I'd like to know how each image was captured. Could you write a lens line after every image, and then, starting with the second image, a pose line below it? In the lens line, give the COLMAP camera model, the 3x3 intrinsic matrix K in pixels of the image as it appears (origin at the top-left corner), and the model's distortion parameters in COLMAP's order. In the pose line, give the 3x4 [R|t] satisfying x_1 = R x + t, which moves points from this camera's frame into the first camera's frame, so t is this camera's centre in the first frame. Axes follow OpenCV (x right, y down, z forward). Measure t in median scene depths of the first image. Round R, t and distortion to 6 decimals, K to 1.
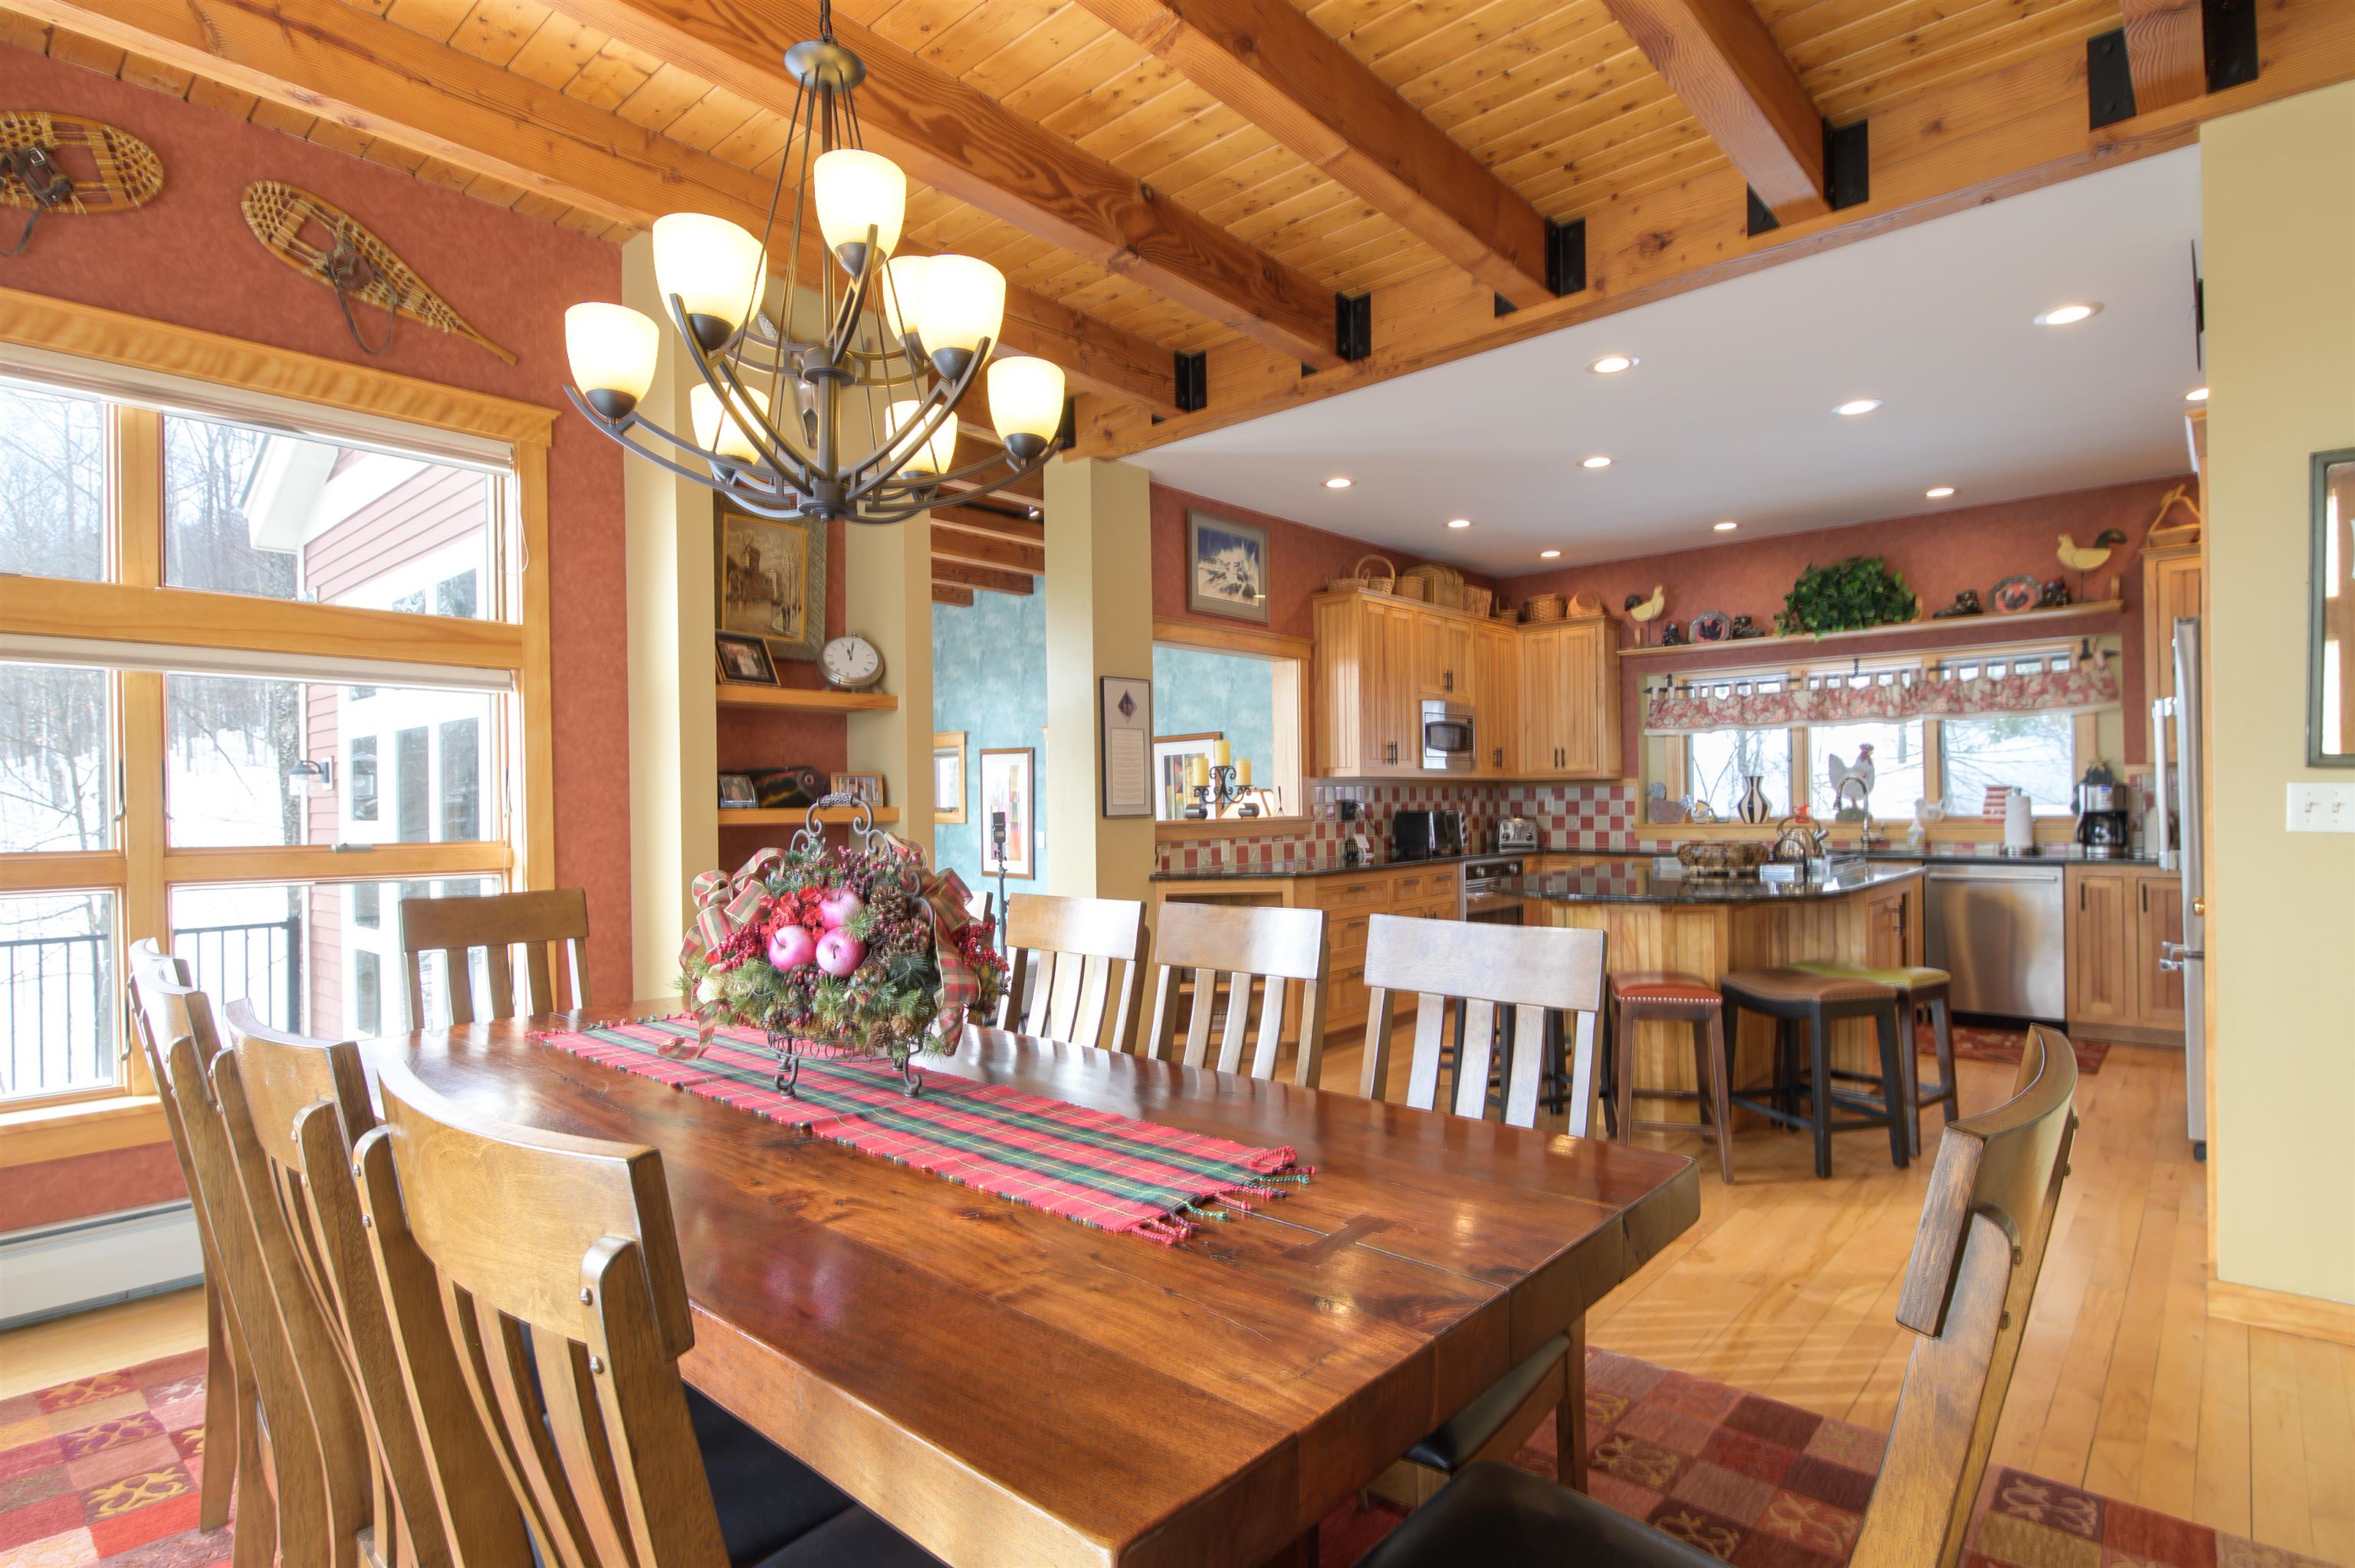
lens RADIAL K [[1174.6, 0, 1181.2], [0, 1174.6, 800.0], [0, 0, 1]] dist [-0.002811, -0.005994]
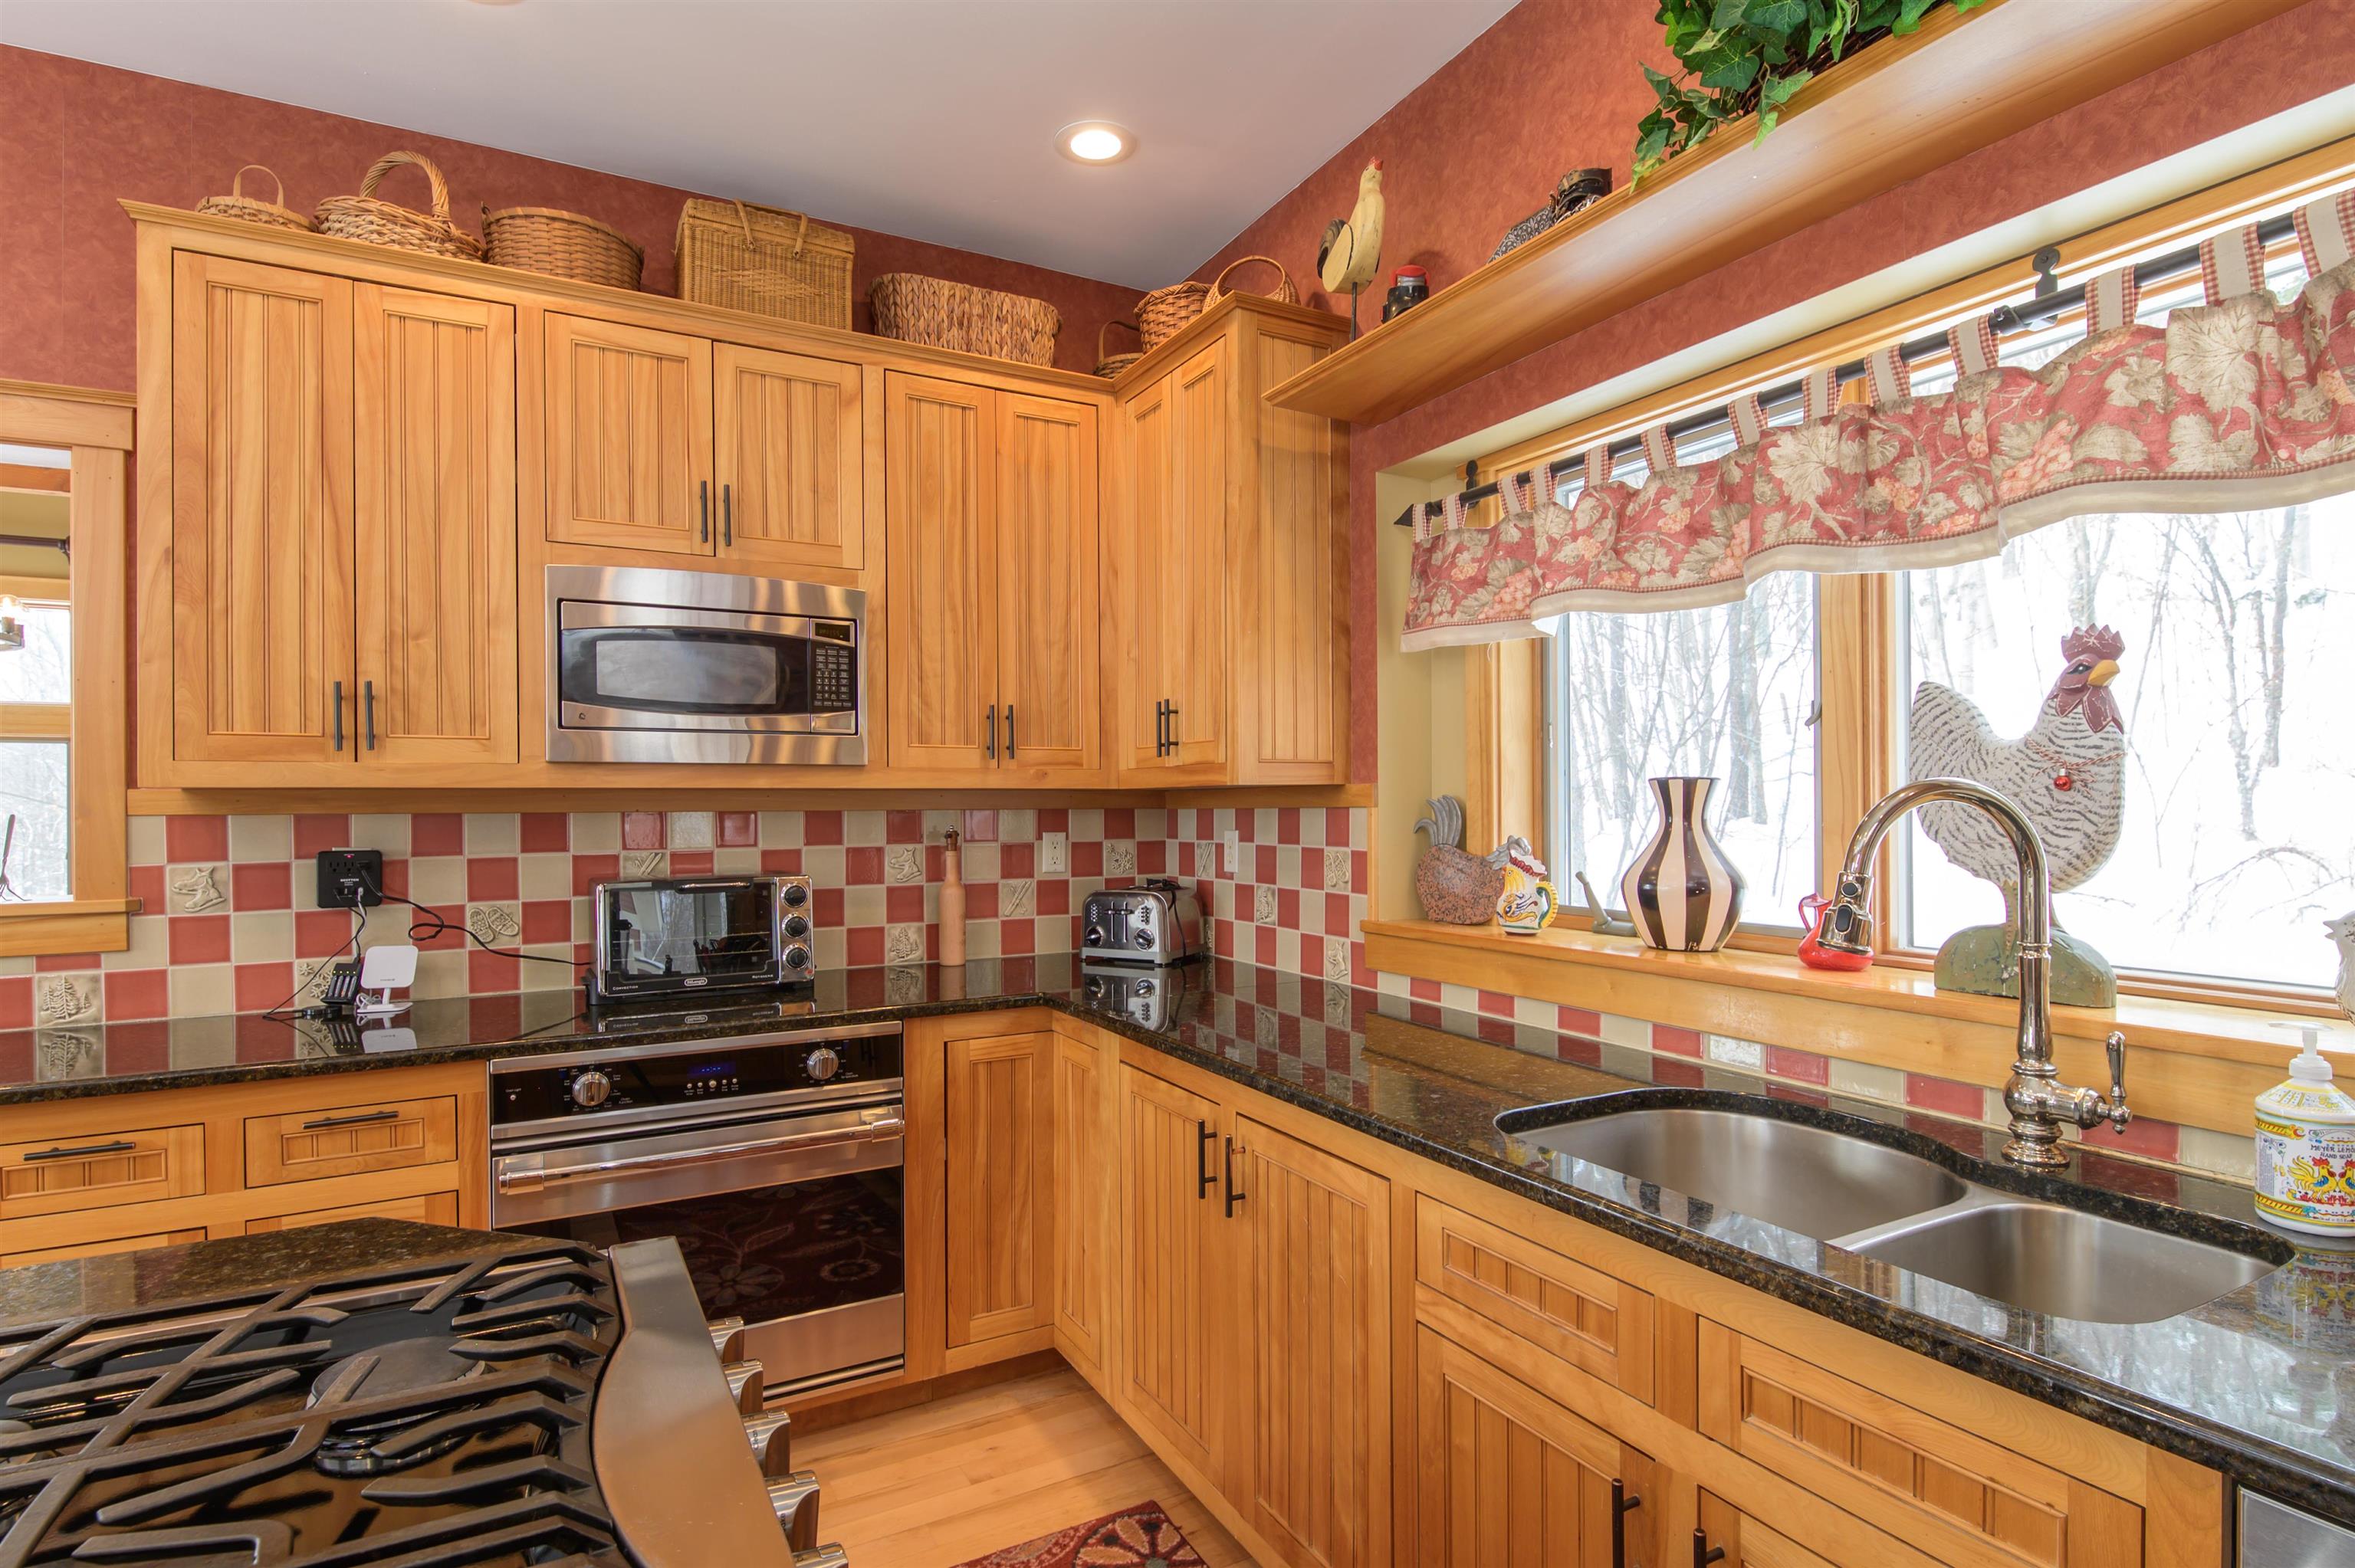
lens RADIAL K [[1174.6, 0, 1187.6], [0, 1174.6, 812.9], [0, 0, 1]] dist [-0.002811, -0.005994]
pose [[0.944001, 0.008595, -0.329831, 0.513739], [-0.004444, 0.999901, 0.013337, -0.017451], [0.329913, -0.011124, 0.943946, 0.764168]]
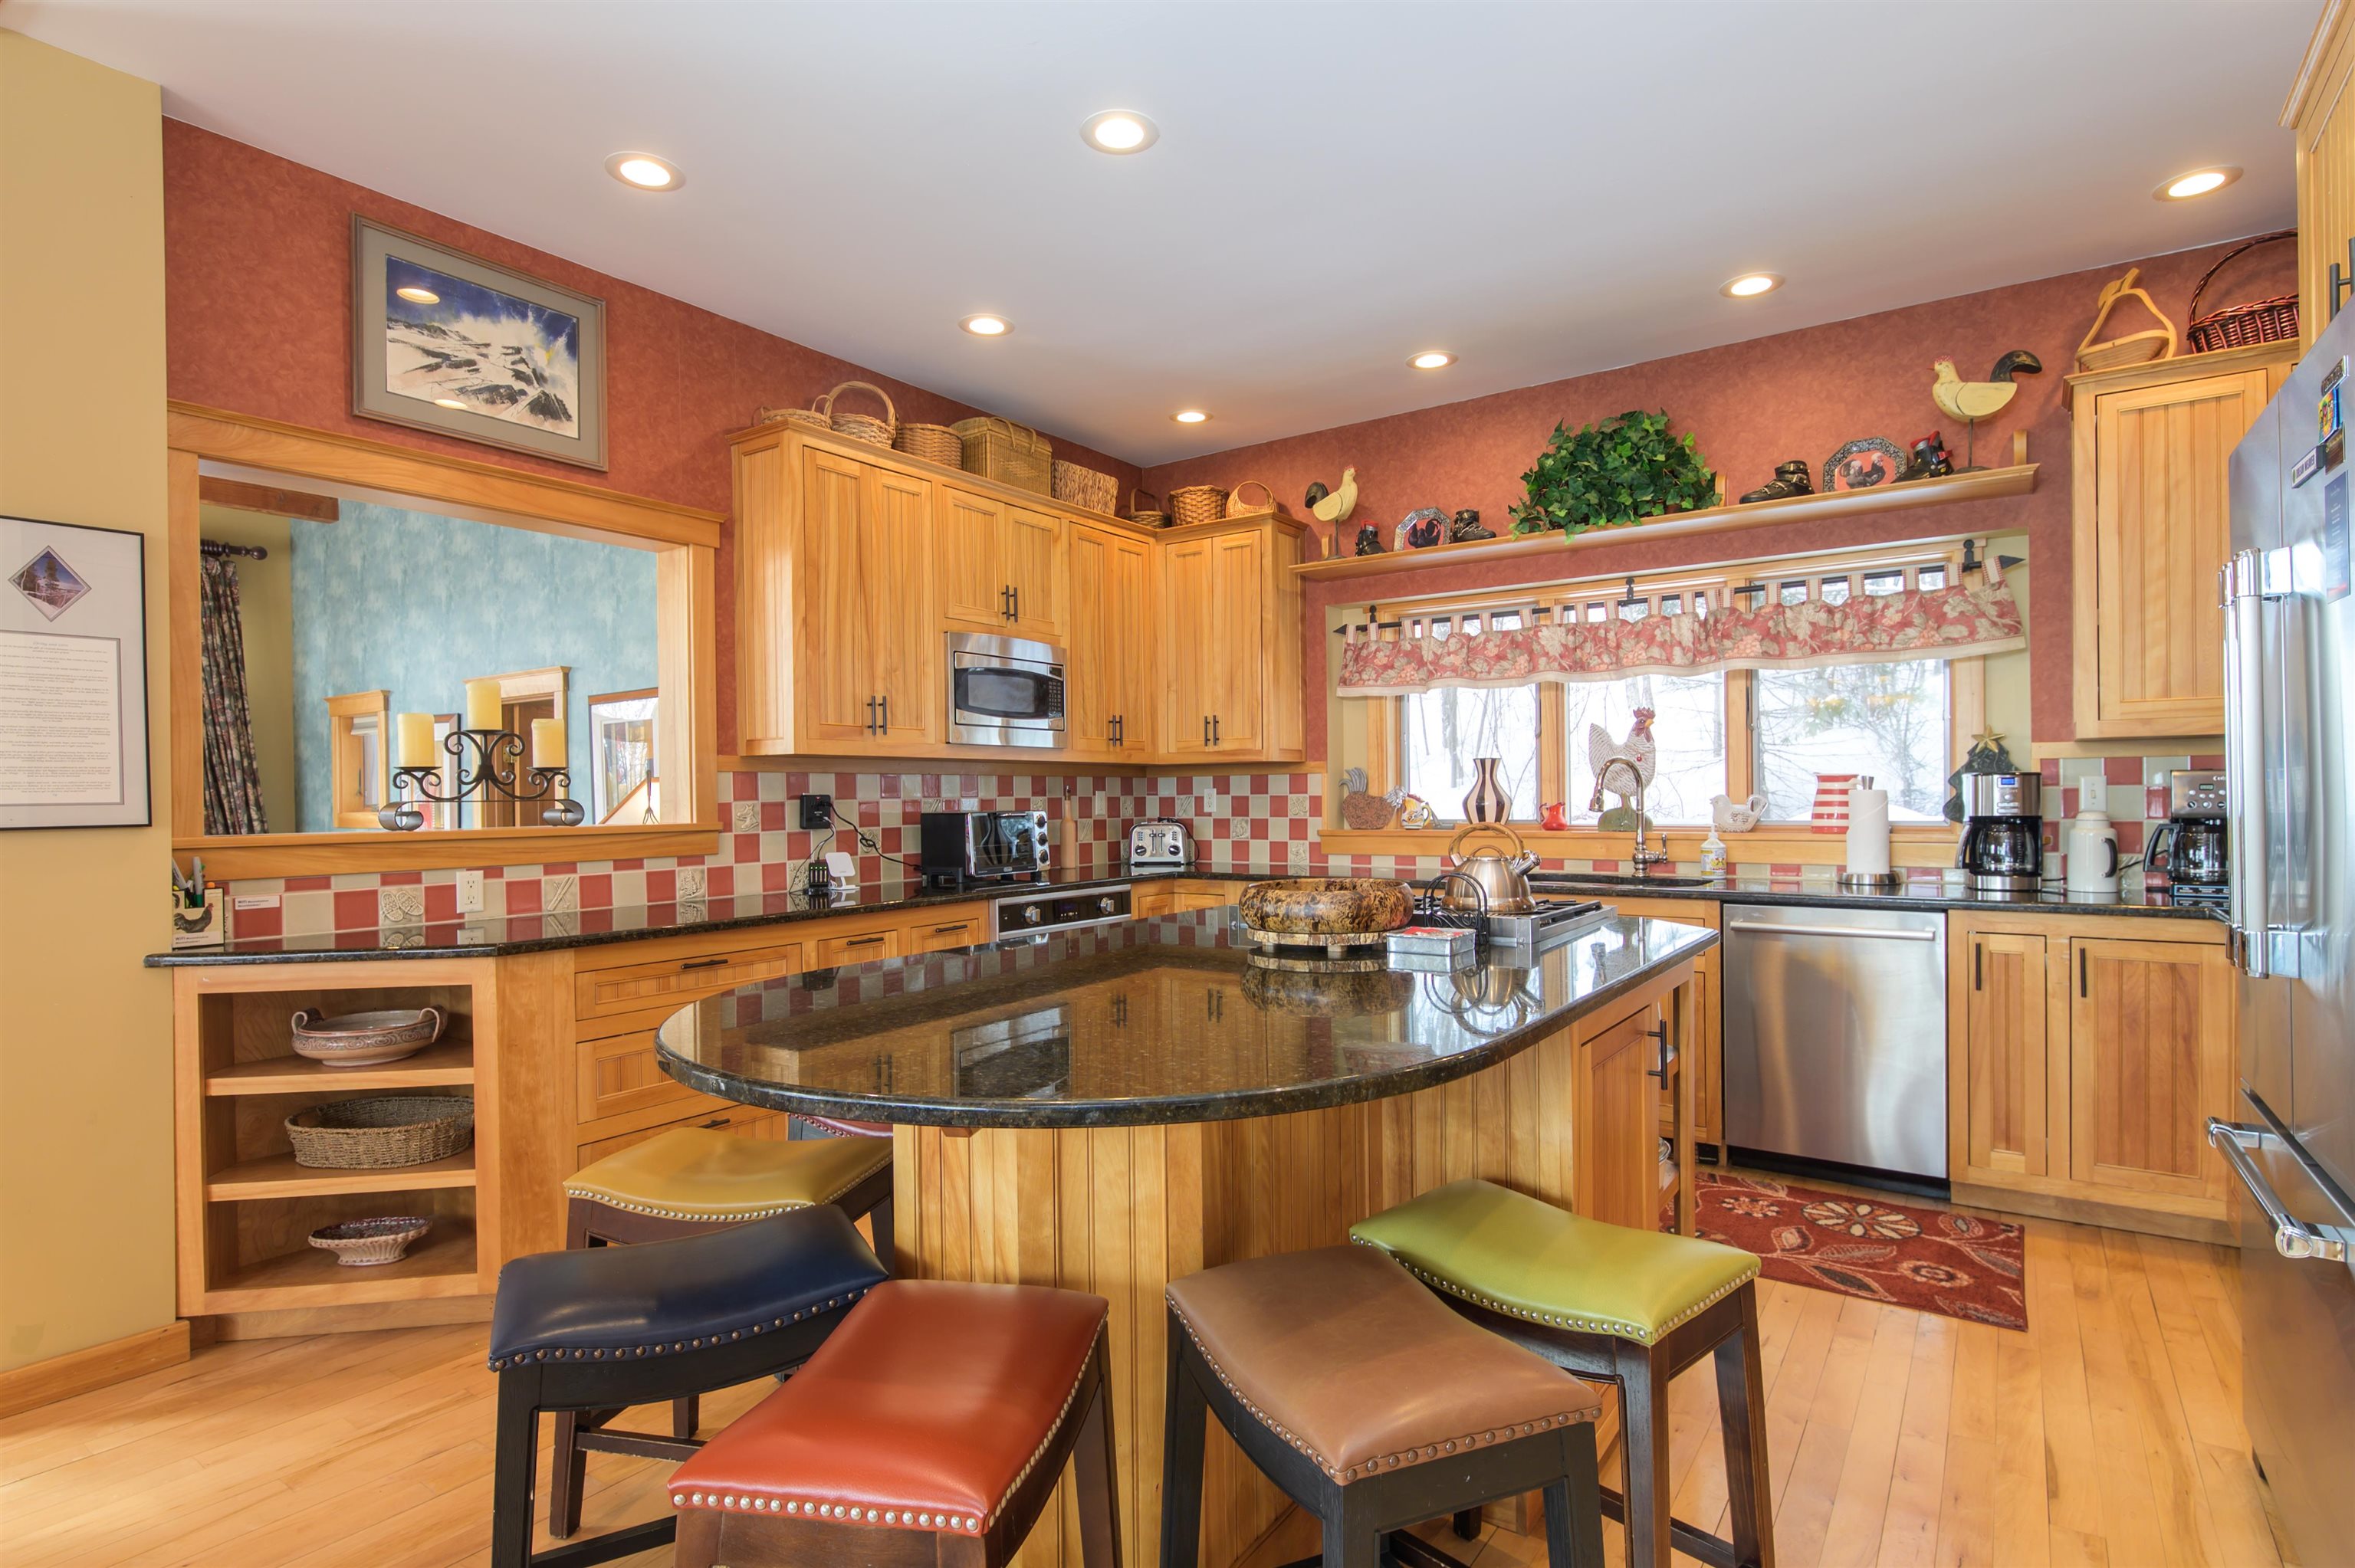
lens RADIAL K [[1174.6, 0, 1186.4], [0, 1174.6, 806.8], [0, 0, 1]] dist [-0.002811, -0.005994]
pose [[0.992440, 0.001797, 0.122720, 0.261652], [-0.003151, 0.999936, 0.010838, -0.000505], [-0.122693, -0.011143, 0.992382, 0.398424]]
